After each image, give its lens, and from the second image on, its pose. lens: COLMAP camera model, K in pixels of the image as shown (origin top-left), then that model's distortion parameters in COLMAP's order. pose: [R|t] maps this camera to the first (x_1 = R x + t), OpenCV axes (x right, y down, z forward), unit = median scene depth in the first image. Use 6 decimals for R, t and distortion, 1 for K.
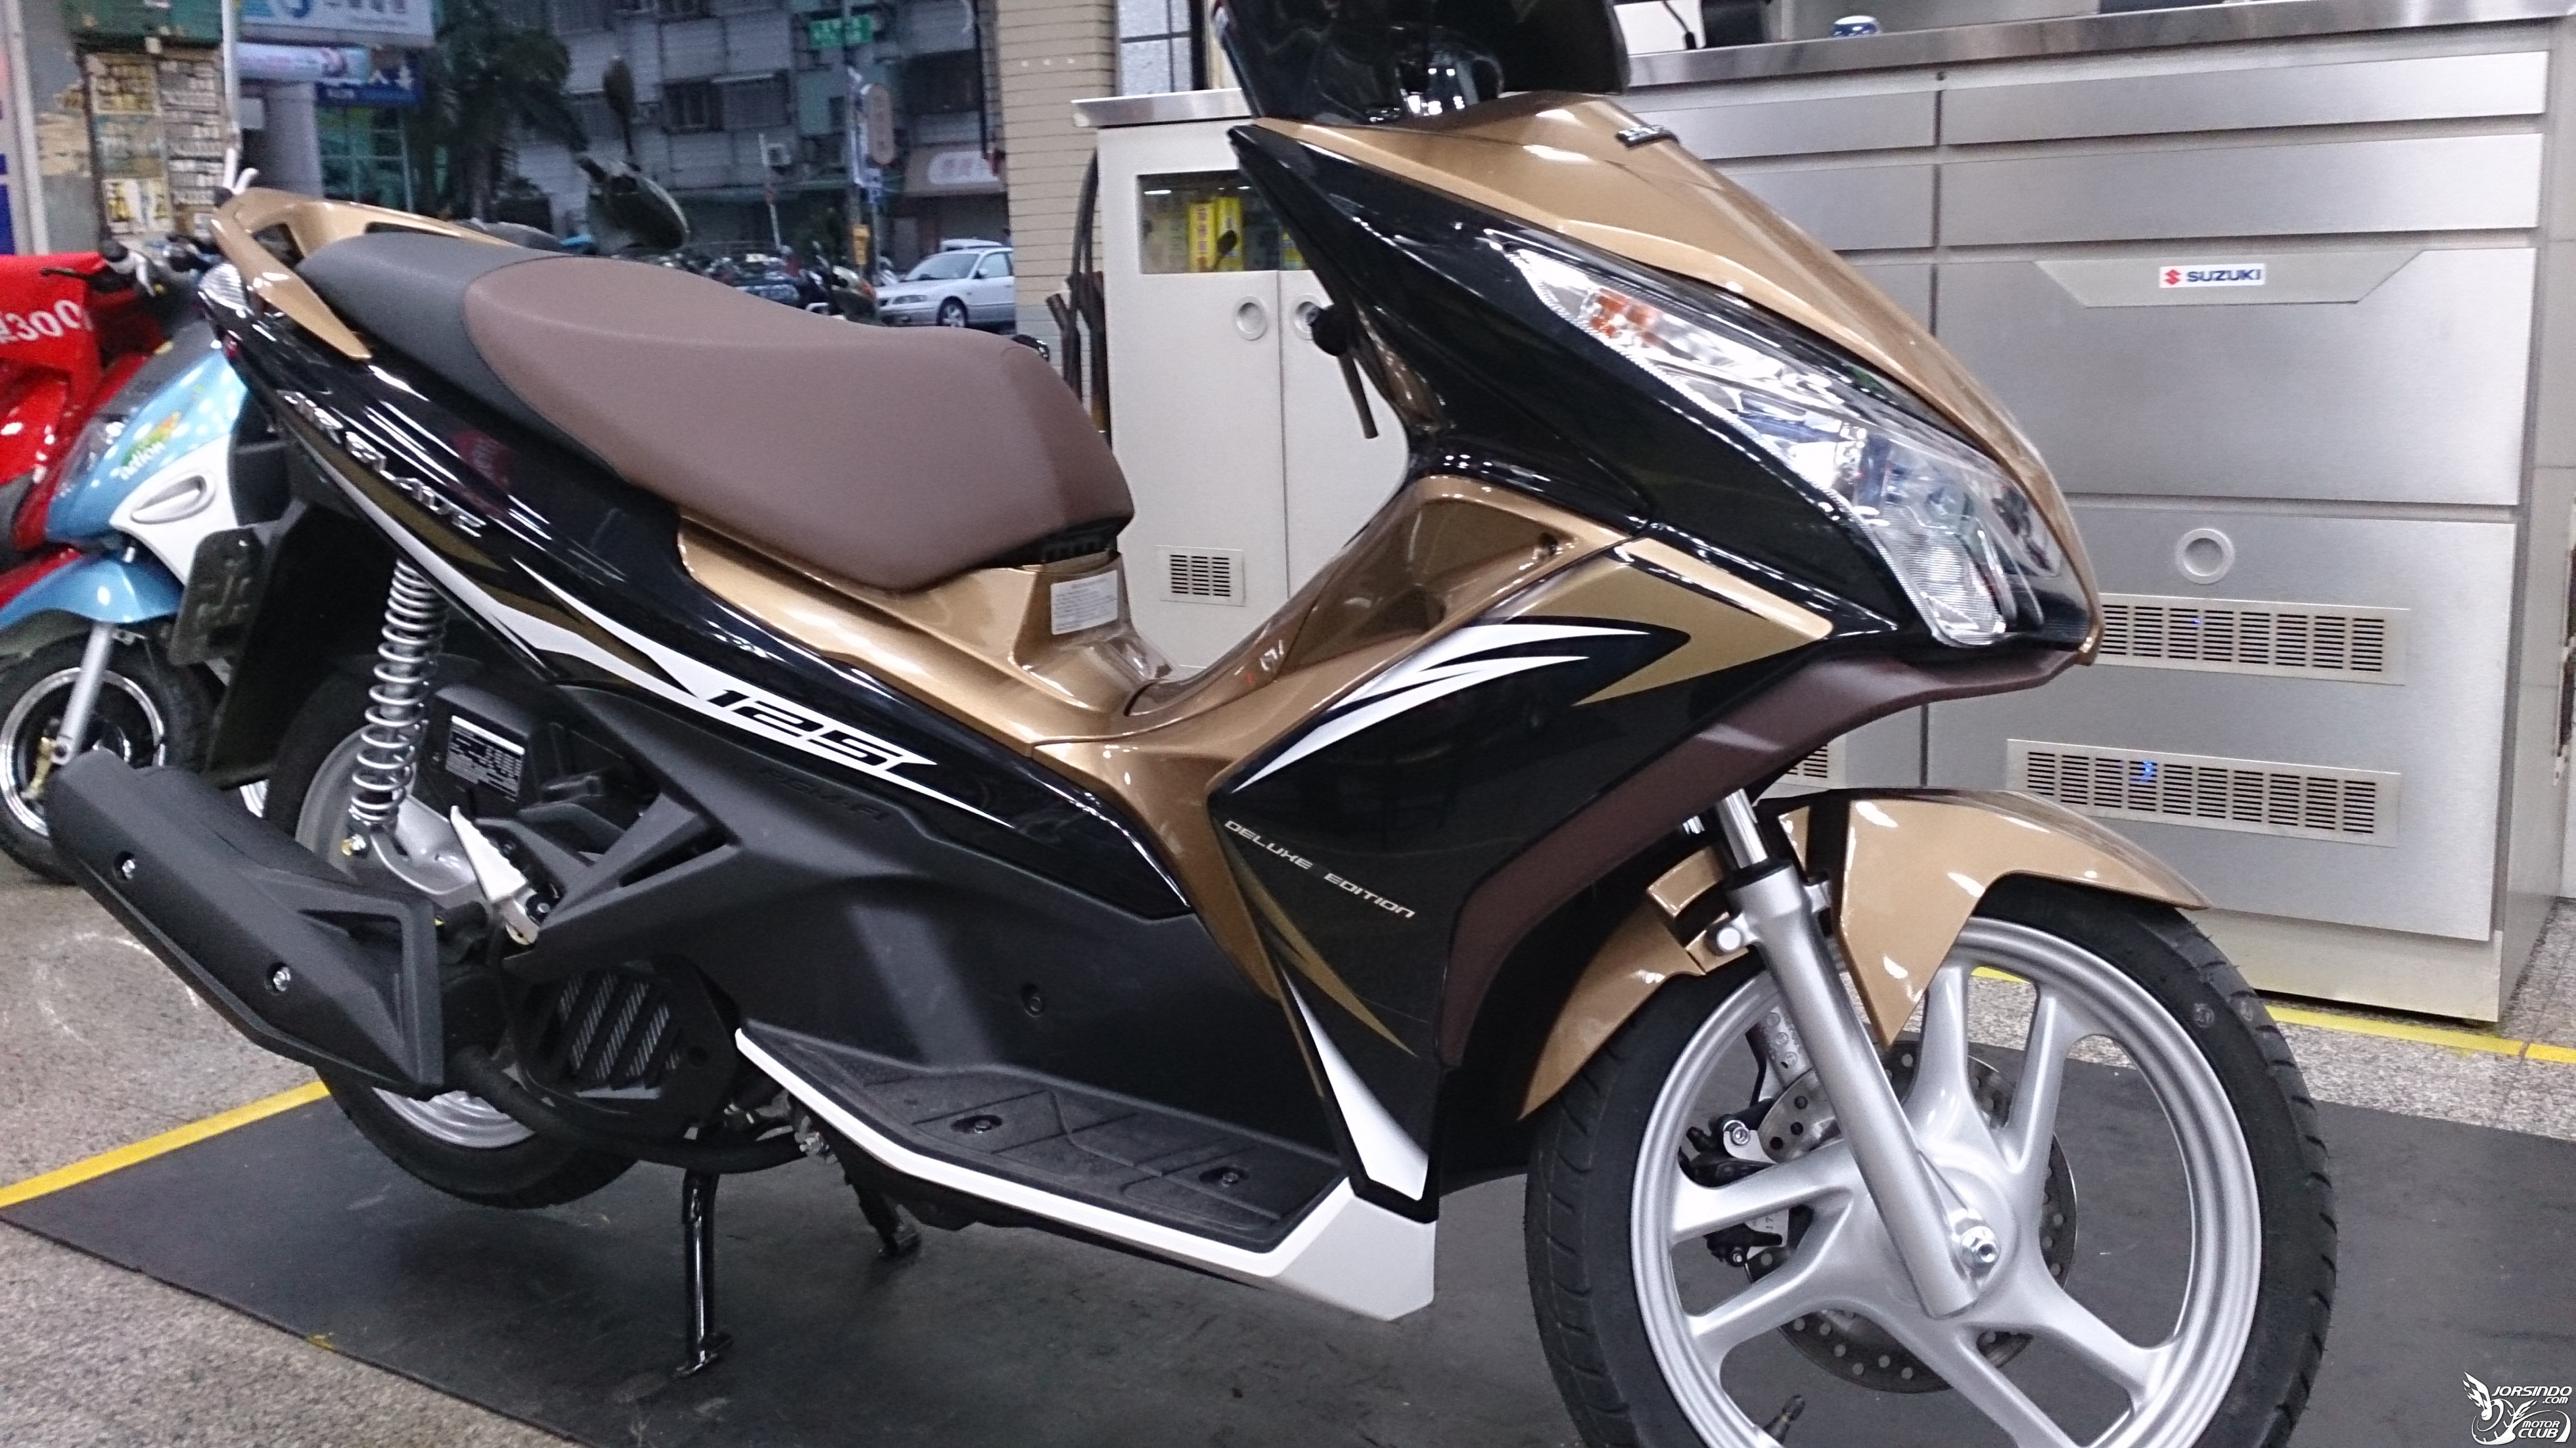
lens RADIAL K [[2325.3, 0, 1319.8], [0, 2325.3, 724.6], [0, 0, 1]] dist [0.124202, -0.253567]
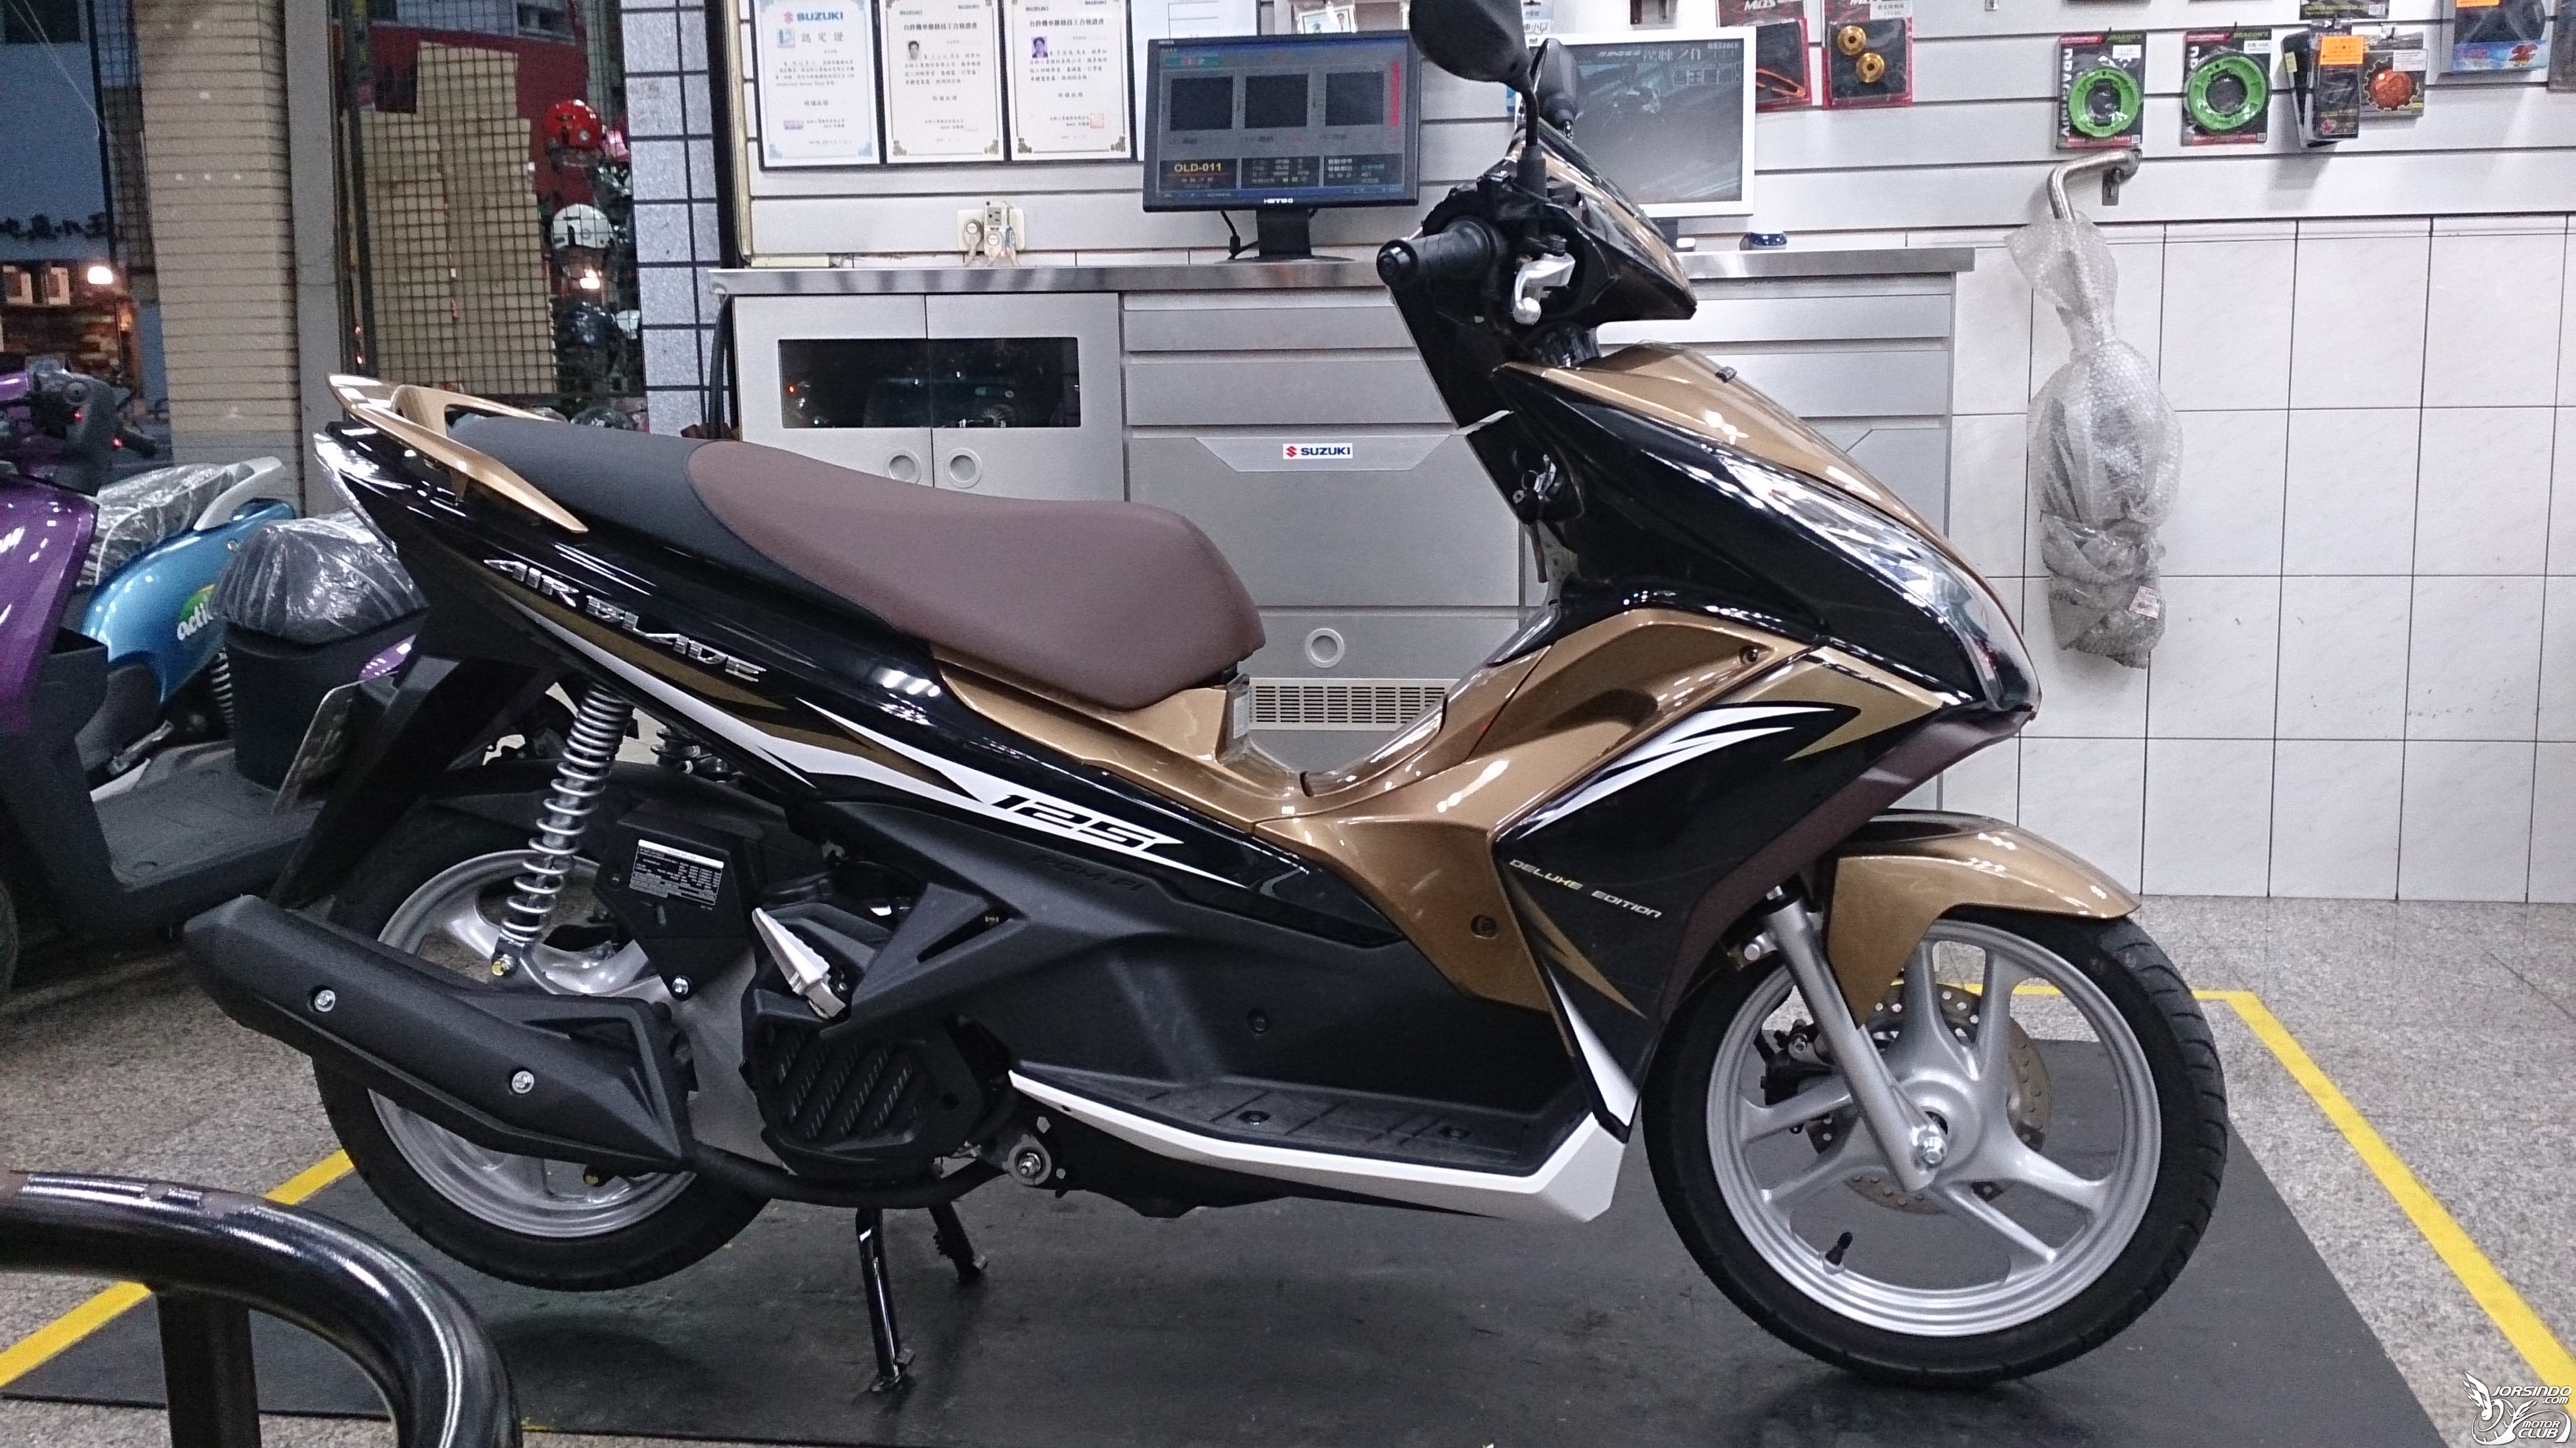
lens RADIAL K [[2325.3, 0, 1319.8], [0, 2325.3, 724.6], [0, 0, 1]] dist [0.124202, -0.253567]
pose [[0.924531, -0.043730, 0.378590, -0.569654], [0.063067, 0.997254, -0.038823, 0.006399], [-0.375852, 0.059769, 0.924750, -0.209111]]
